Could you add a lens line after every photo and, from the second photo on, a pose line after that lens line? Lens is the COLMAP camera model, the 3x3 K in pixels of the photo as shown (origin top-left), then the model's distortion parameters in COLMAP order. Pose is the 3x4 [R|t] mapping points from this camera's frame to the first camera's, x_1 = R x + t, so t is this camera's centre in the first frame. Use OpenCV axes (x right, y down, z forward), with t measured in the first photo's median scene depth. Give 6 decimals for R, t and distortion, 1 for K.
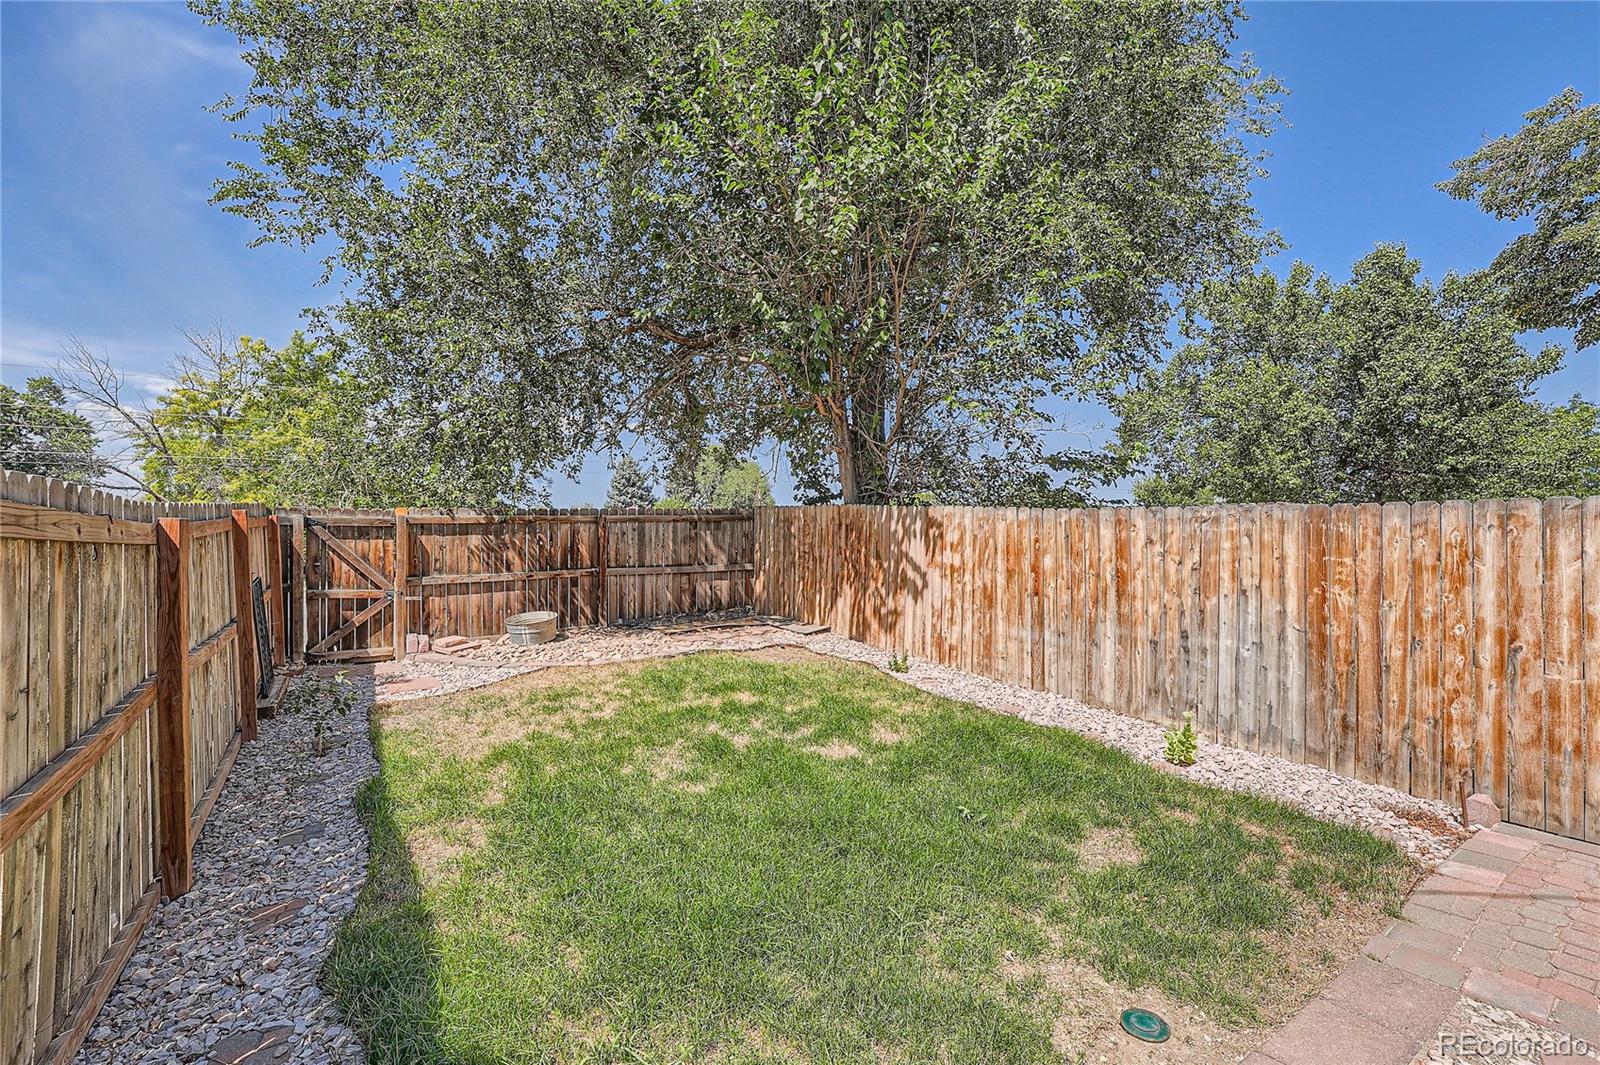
lens RADIAL K [[661.1, 0, 786.5], [0, 661.1, 539.5], [0, 0, 1]] dist [-0.019583, 0.003480]
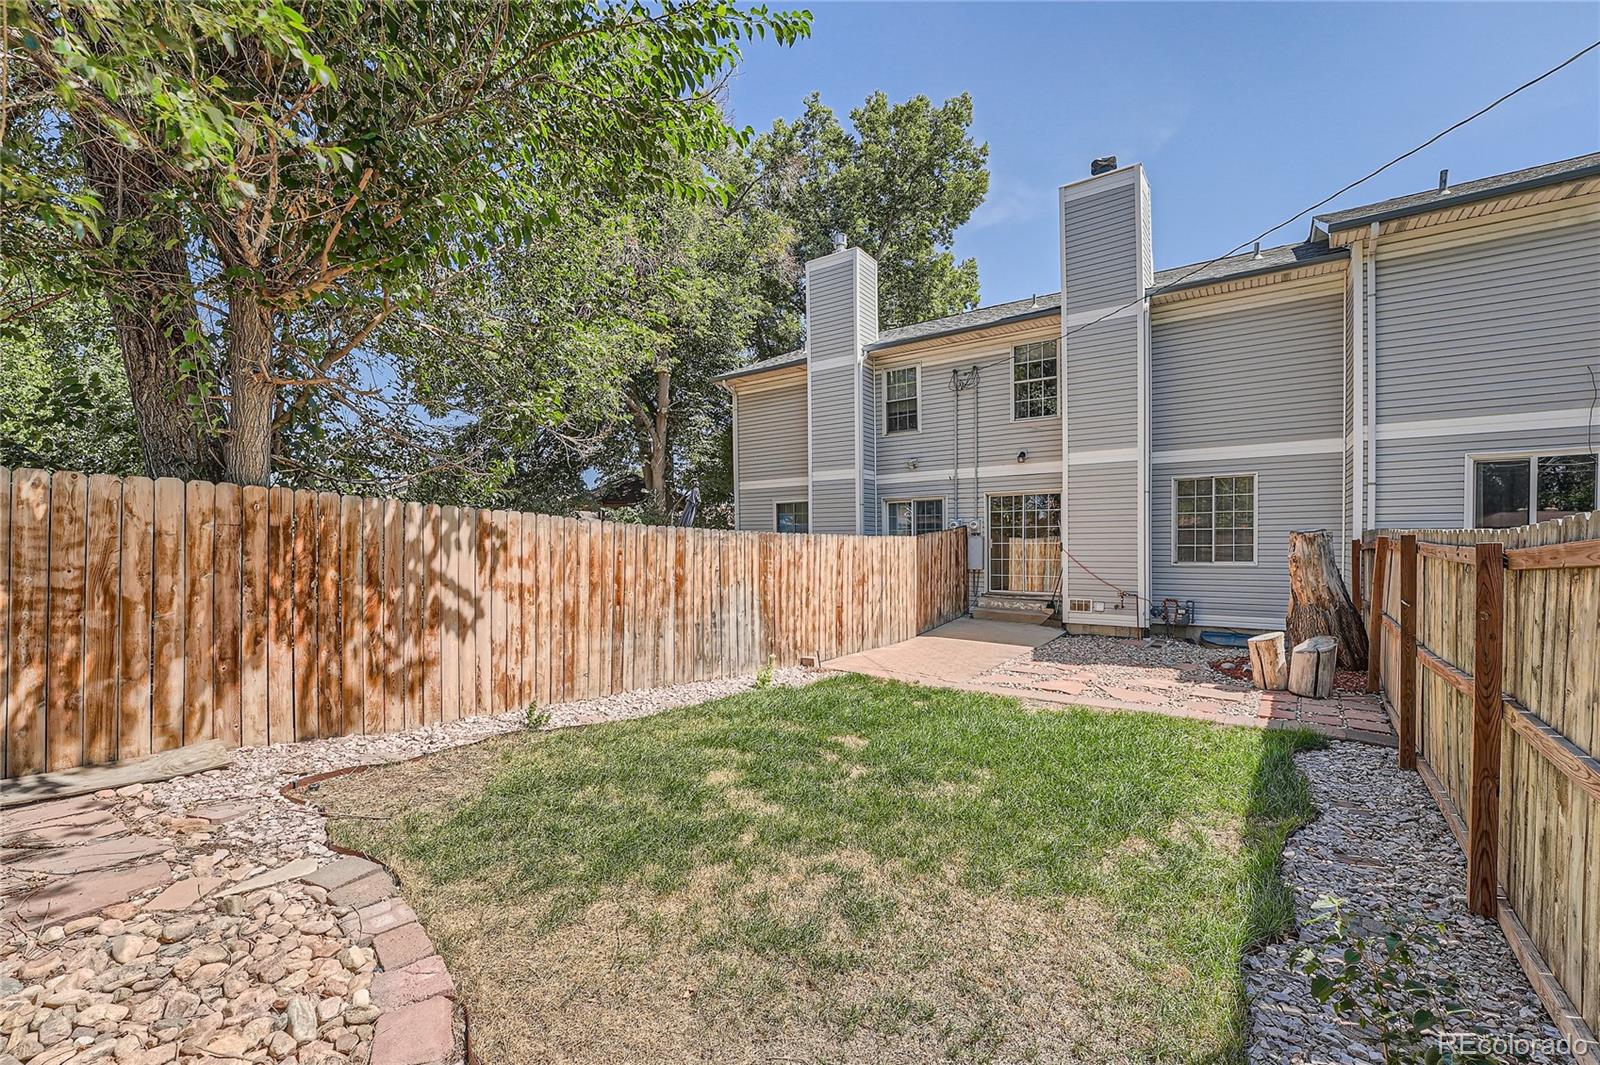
lens RADIAL K [[661.1, 0, 784.3], [0, 661.1, 544.1], [0, 0, 1]] dist [-0.019583, 0.003480]
pose [[-0.310913, -0.001236, 0.950438, -0.645901], [-0.004110, 0.999992, -0.000045, -0.012412], [-0.950430, -0.003920, -0.310915, 0.968781]]
